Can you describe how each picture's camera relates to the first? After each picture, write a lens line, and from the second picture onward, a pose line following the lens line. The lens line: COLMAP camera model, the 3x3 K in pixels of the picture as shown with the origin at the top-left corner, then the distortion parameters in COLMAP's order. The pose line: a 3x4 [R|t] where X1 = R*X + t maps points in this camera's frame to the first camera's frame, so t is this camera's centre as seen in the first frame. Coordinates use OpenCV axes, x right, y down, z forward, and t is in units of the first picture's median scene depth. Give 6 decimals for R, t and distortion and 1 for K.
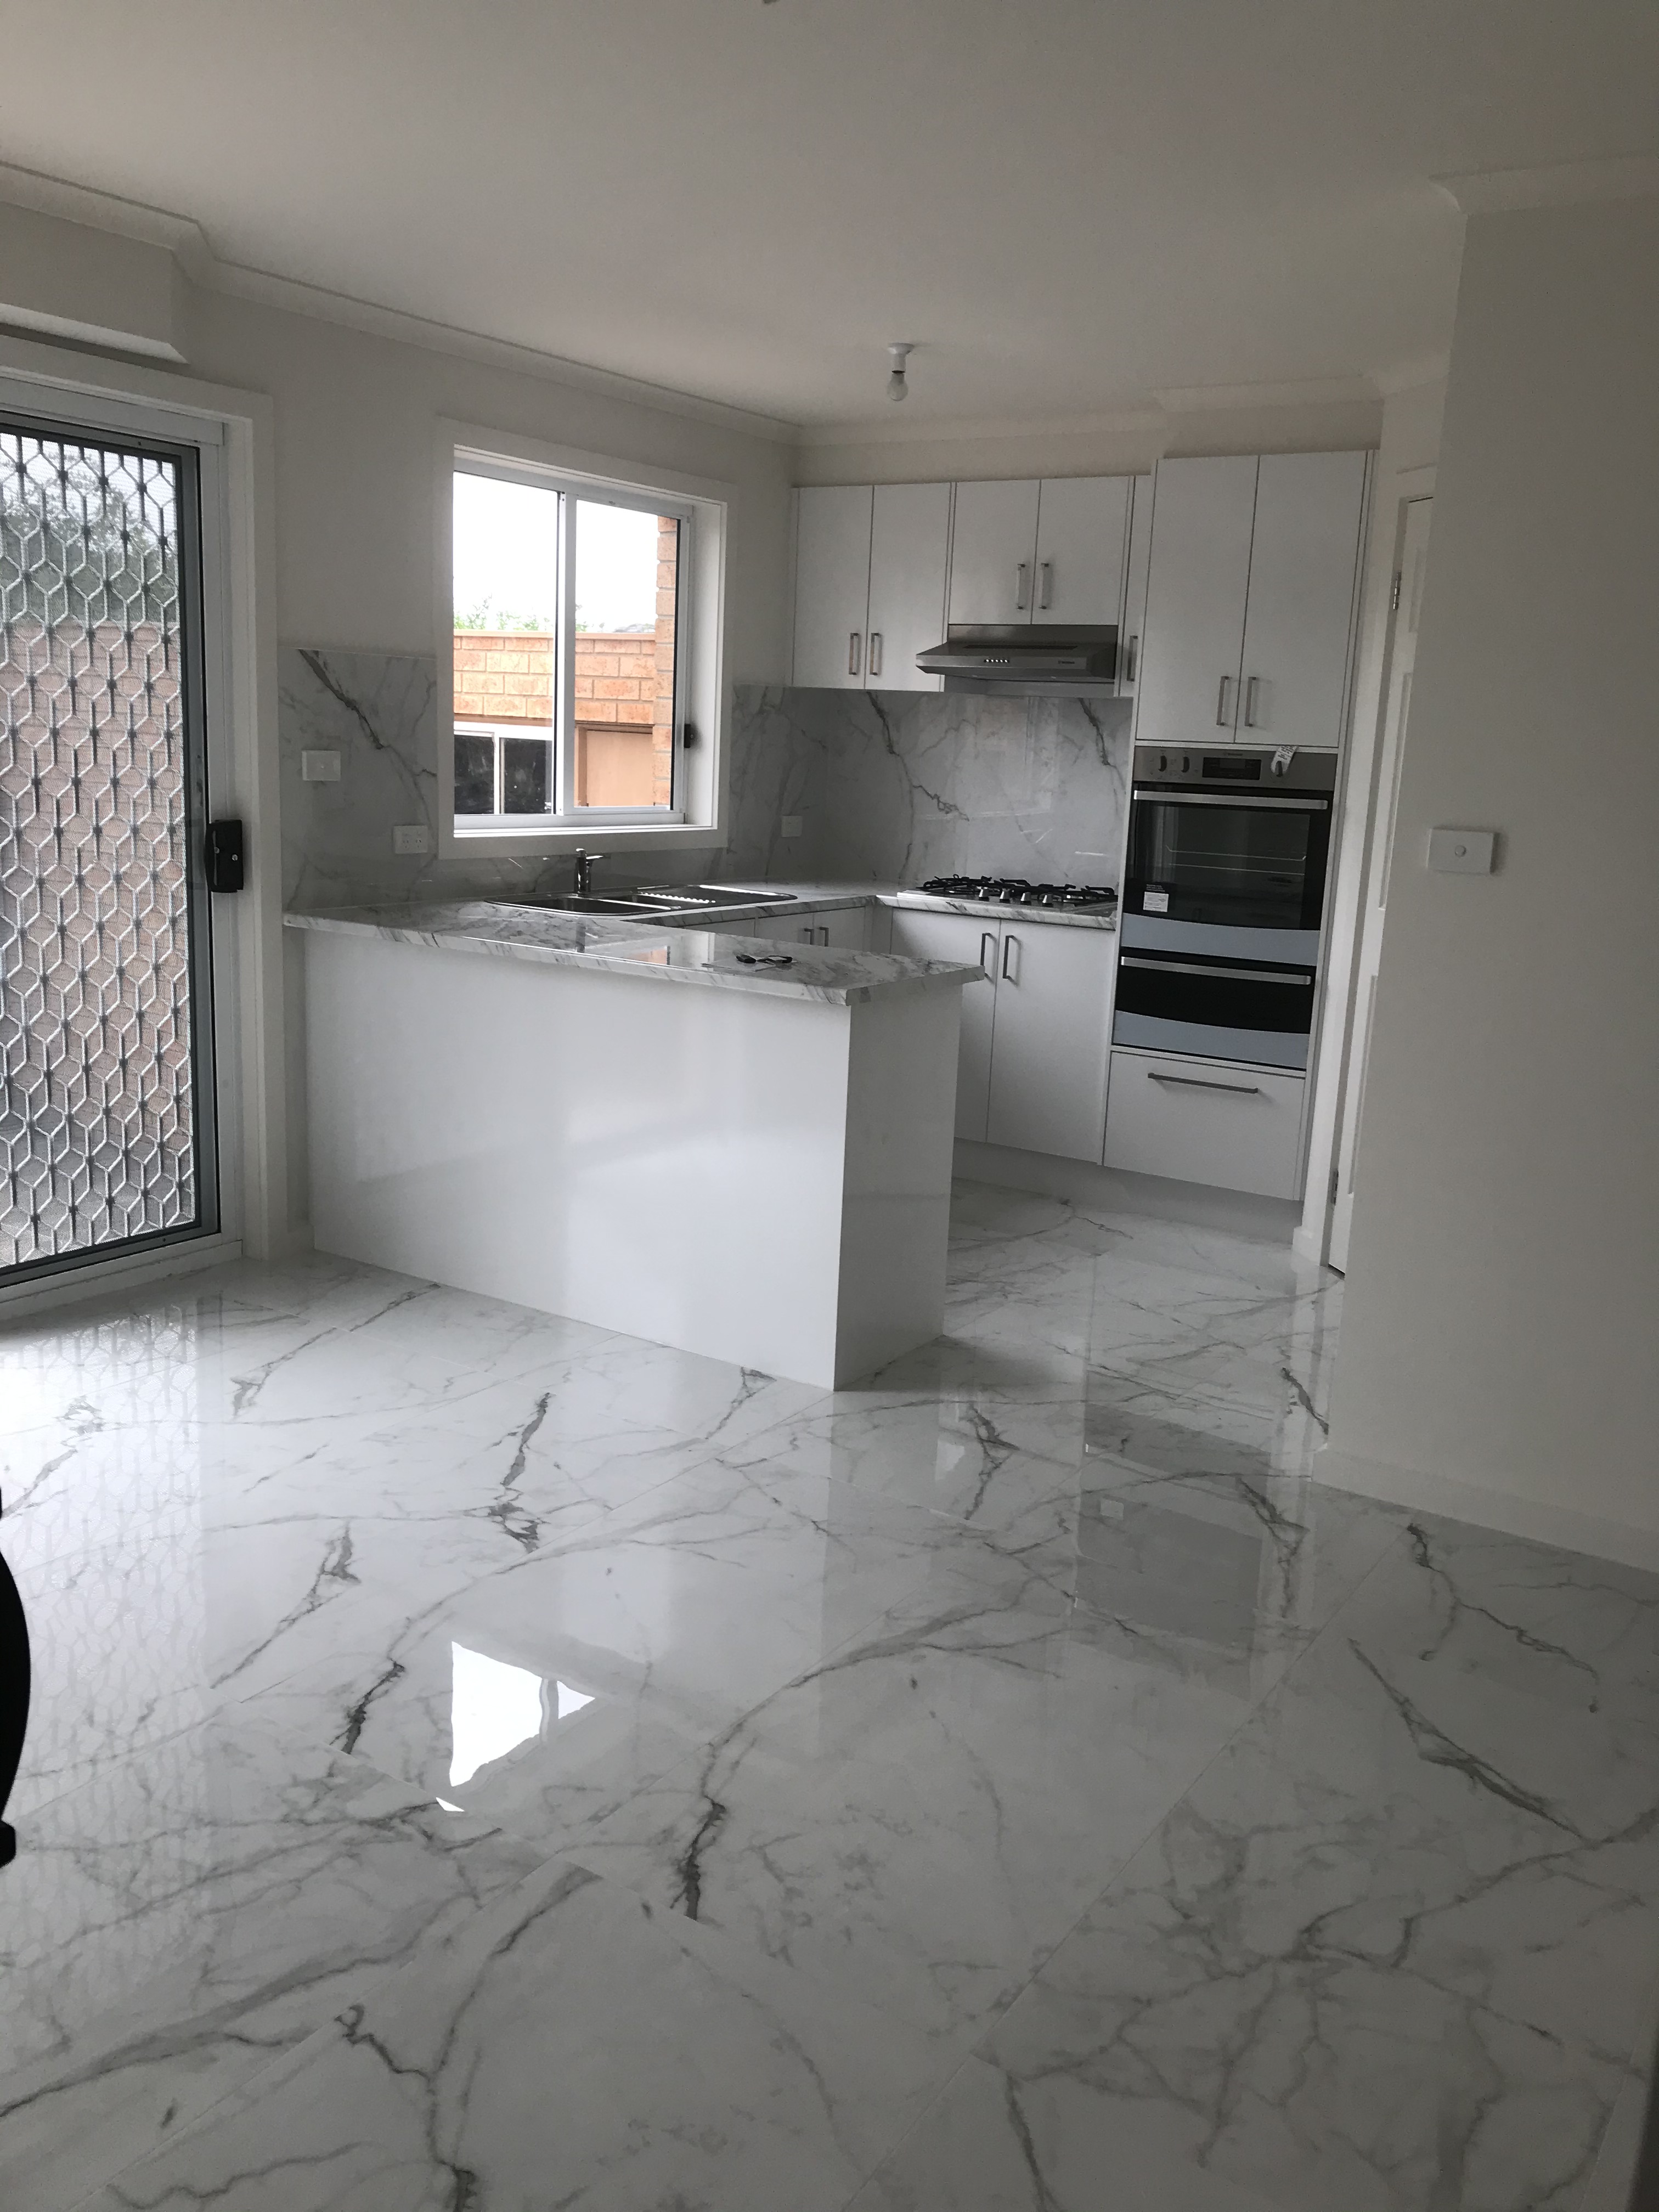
lens RADIAL K [[1785.6, 0, 824.2], [0, 1785.6, 1108.5], [0, 0, 1]] dist [0.021265, -0.014909]
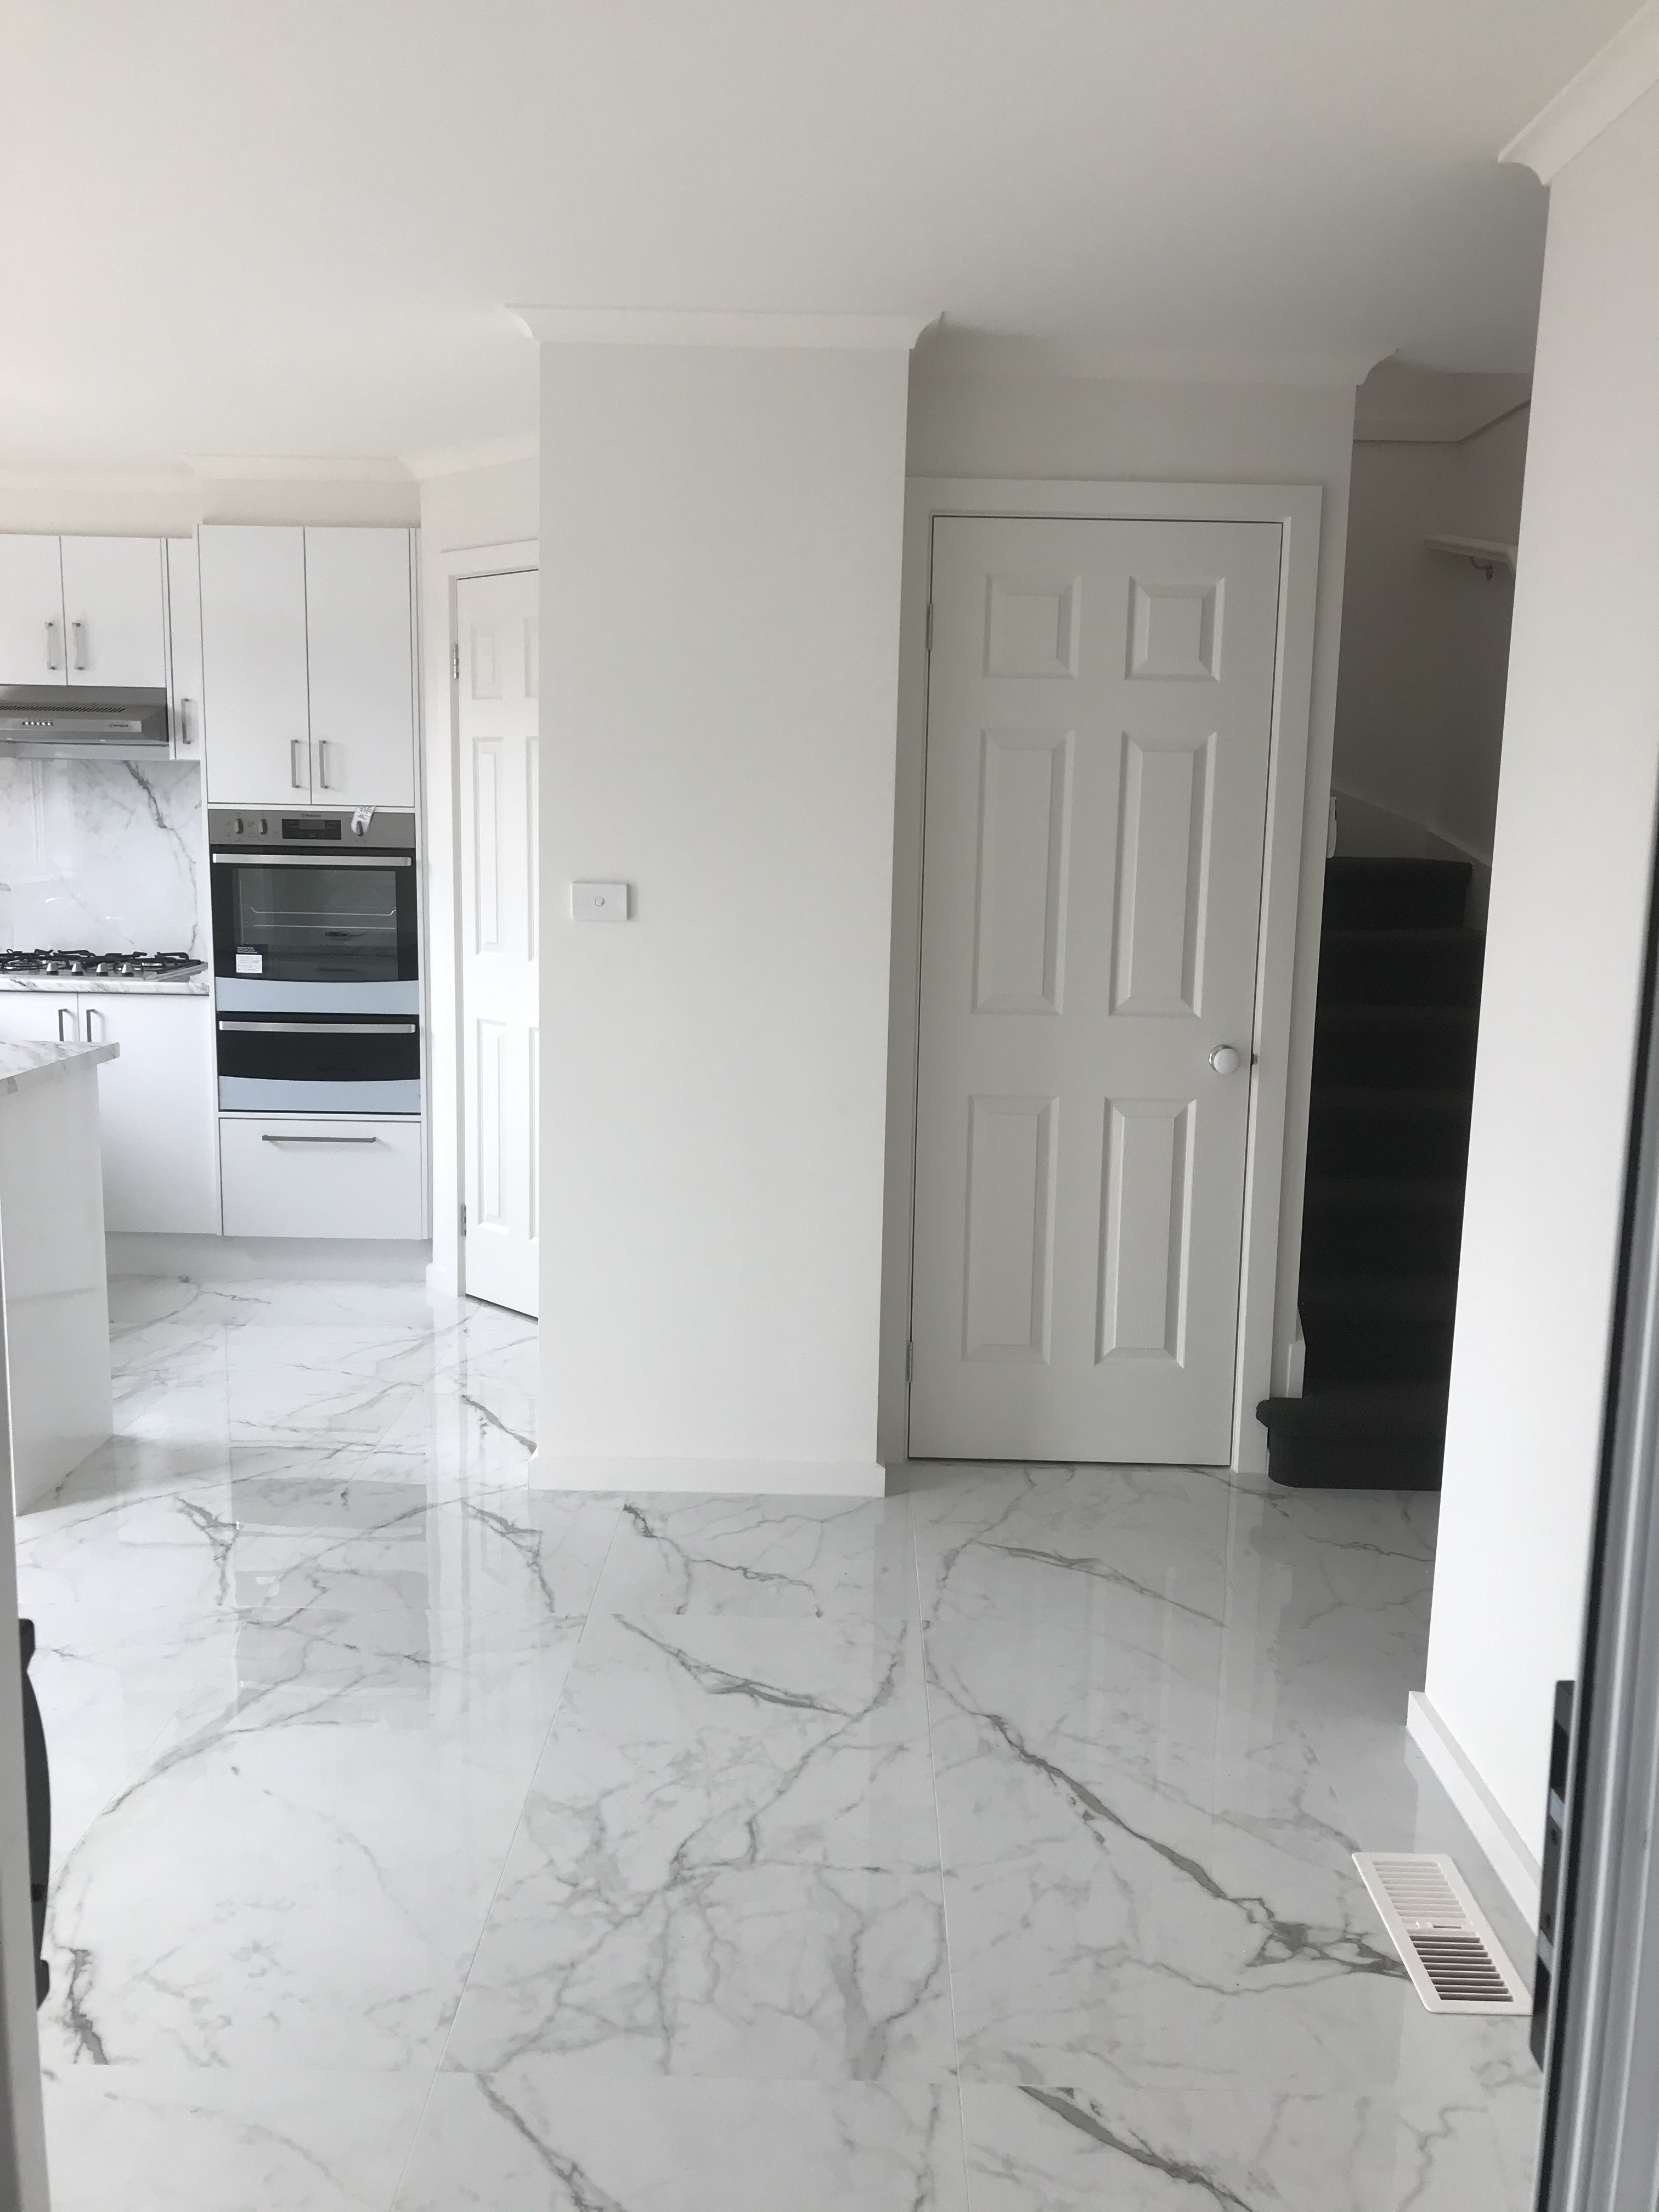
lens RADIAL K [[1785.6, 0, 840.8], [0, 1785.6, 1106.8], [0, 0, 1]] dist [0.021265, -0.014909]
pose [[0.843903, -0.115100, 0.524003, -0.103849], [0.129319, 0.991557, 0.009533, -0.005566], [-0.520676, 0.059718, 0.851663, -0.025561]]
